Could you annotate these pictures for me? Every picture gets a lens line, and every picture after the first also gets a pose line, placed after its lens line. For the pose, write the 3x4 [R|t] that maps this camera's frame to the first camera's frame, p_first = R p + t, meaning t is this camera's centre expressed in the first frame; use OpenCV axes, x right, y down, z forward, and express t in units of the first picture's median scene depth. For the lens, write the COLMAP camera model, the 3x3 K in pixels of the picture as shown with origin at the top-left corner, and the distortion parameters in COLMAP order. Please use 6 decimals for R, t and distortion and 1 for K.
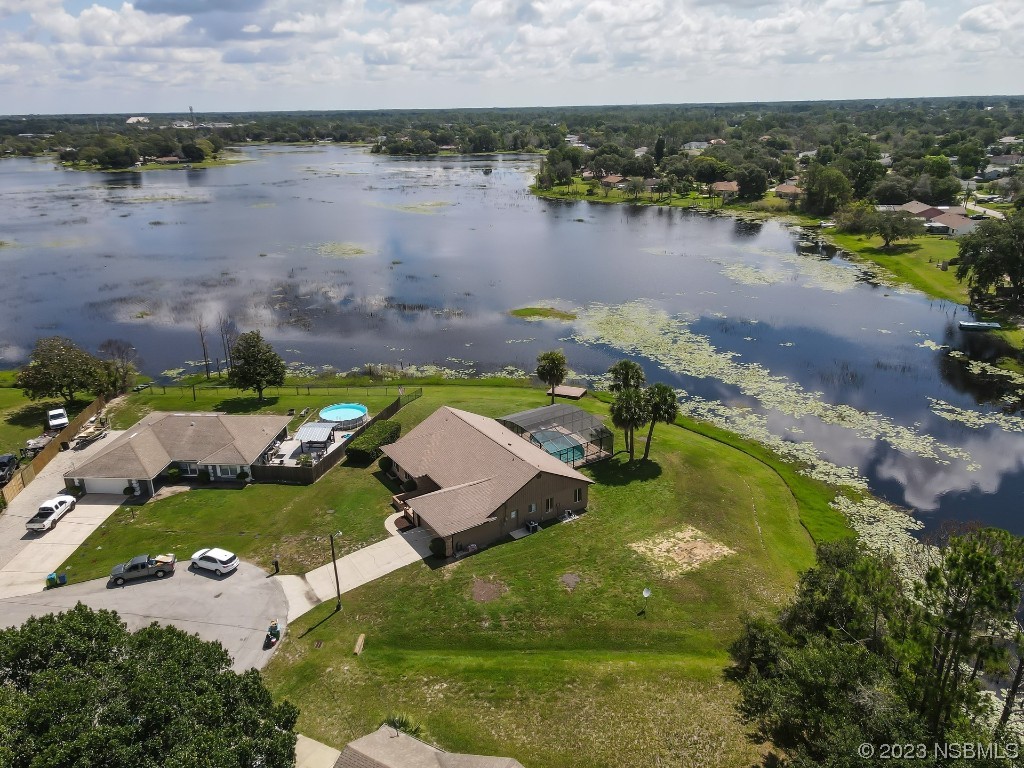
lens RADIAL K [[749.1, 0, 510.5], [0, 749.1, 380.9], [0, 0, 1]] dist [0.013494, -0.005885]
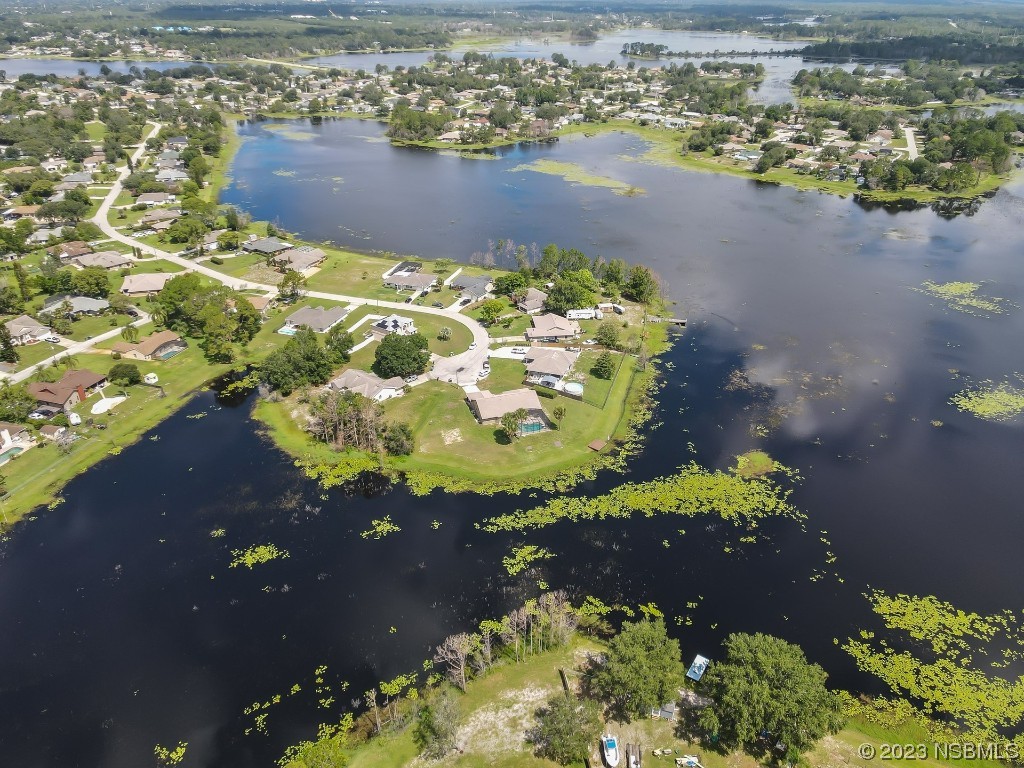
lens RADIAL K [[756.3, 0, 514.1], [0, 756.3, 383.9], [0, 0, 1]] dist [-0.006855, 0.034216]
pose [[-0.231541, 0.468785, -0.852426, 2.569573], [-0.339937, 0.782013, 0.522398, -1.584891], [0.911500, 0.410727, -0.021710, 1.087892]]
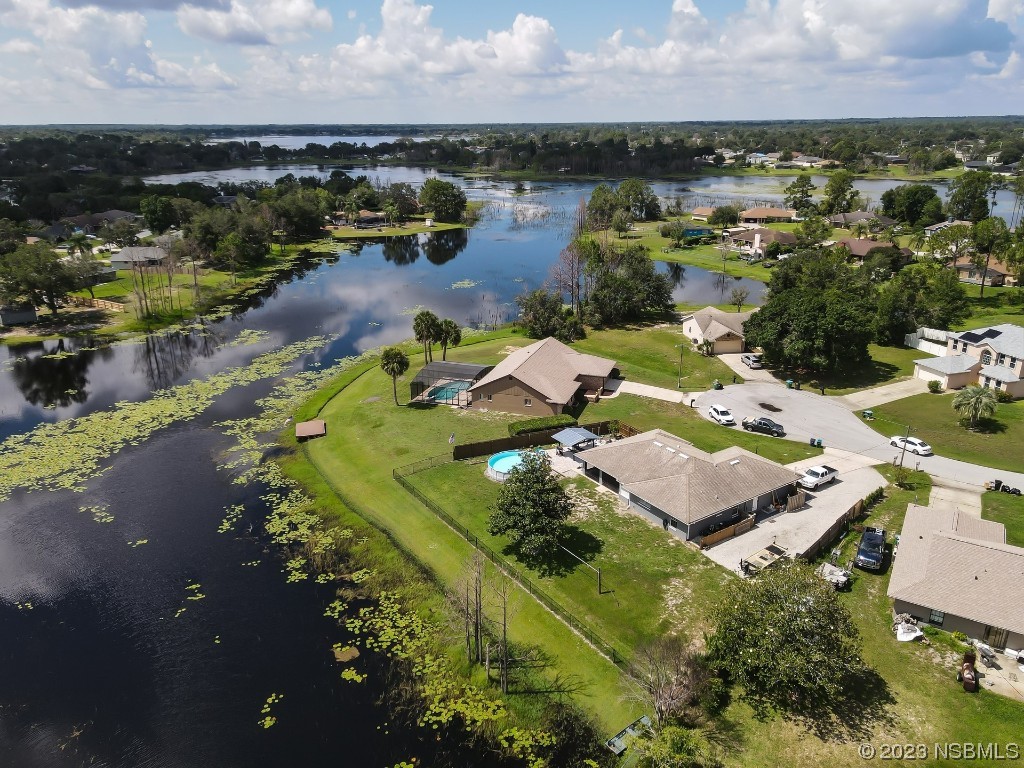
lens RADIAL K [[741.4, 0, 512.0], [0, 741.4, 384.0], [0, 0, 1]] dist [0.028577, -0.003918]
pose [[-0.616782, -0.238894, 0.750006, -1.090644], [0.292525, 0.815022, 0.500168, -0.606092], [-0.730759, 0.527890, -0.432809, 1.685470]]
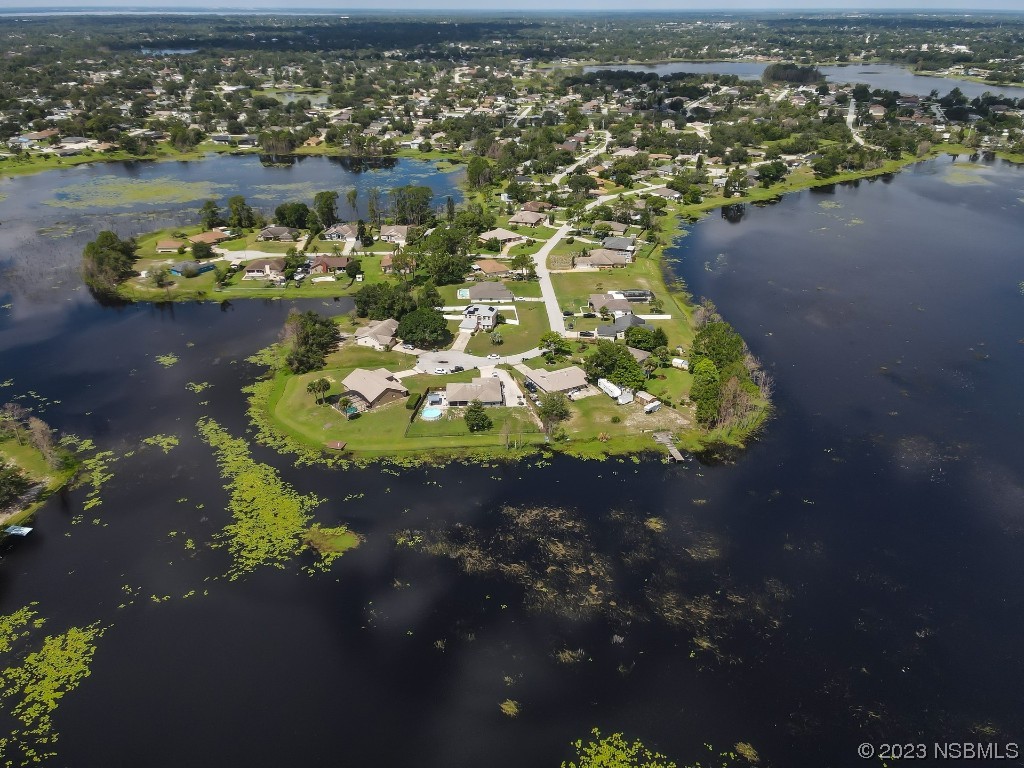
lens RADIAL K [[749.1, 0, 510.5], [0, 749.1, 380.9], [0, 0, 1]] dist [0.013494, -0.005885]
pose [[-0.989929, 0.077069, -0.118746, -0.242804], [-0.034735, 0.680942, 0.731514, -2.376135], [0.137236, 0.728271, -0.671407, 3.340126]]
